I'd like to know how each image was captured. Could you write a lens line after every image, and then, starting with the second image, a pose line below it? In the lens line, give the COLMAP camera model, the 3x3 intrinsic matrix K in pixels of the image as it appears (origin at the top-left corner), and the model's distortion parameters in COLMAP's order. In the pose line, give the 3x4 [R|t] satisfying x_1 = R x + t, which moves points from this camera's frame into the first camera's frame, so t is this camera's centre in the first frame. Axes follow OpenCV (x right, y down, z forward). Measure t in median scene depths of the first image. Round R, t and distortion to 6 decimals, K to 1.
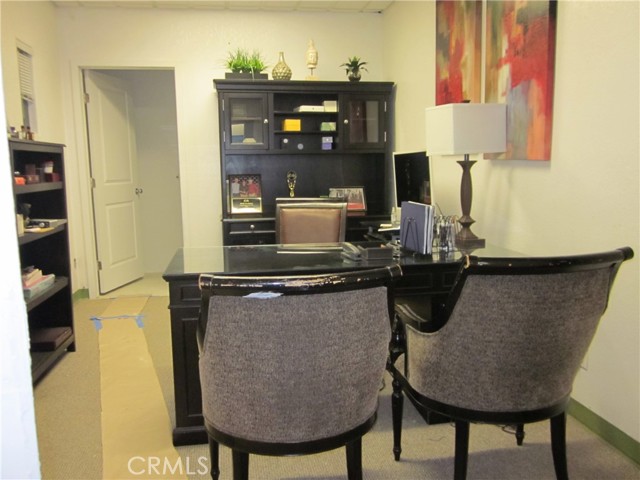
lens RADIAL K [[553.3, 0, 320.5], [0, 553.3, 239.8], [0, 0, 1]] dist [-0.007910, -0.025338]
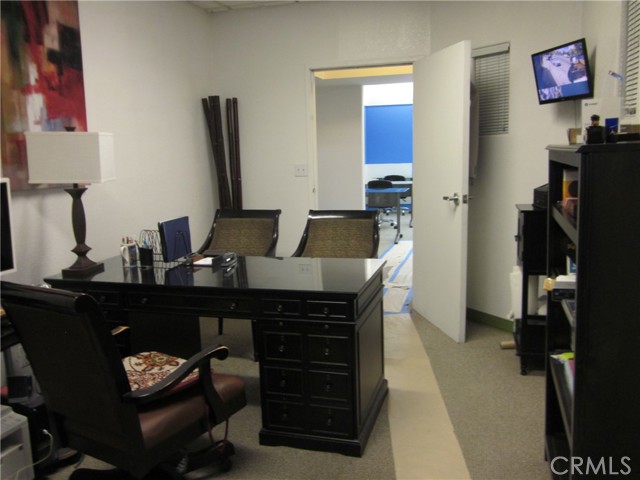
lens RADIAL K [[553.3, 0, 318.6], [0, 553.3, 240.2], [0, 0, 1]] dist [-0.007910, -0.025338]
pose [[-0.902090, -0.027945, 0.430641, -0.555952], [0.100922, 0.956568, 0.273481, -0.285109], [-0.419580, 0.290166, -0.860091, 1.717455]]
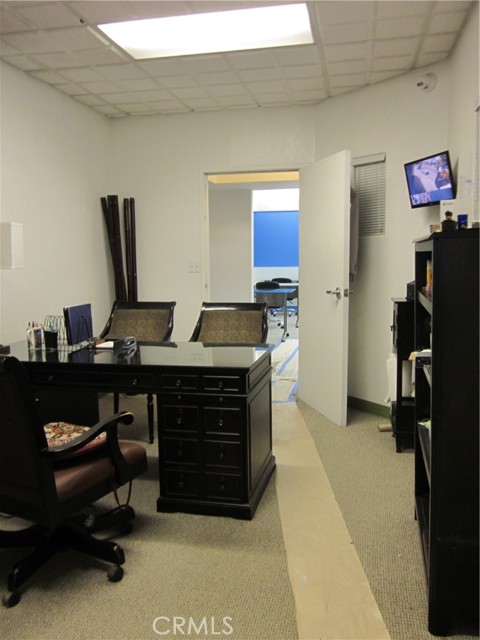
lens RADIAL K [[553.3, 0, 242.8], [0, 553.3, 318.4], [0, 0, 1]] dist [-0.007910, -0.025338]
pose [[-0.928799, -0.016126, 0.370232, -0.585897], [0.075203, 0.970064, 0.230914, -0.272092], [-0.362872, 0.242315, -0.899782, 1.822095]]
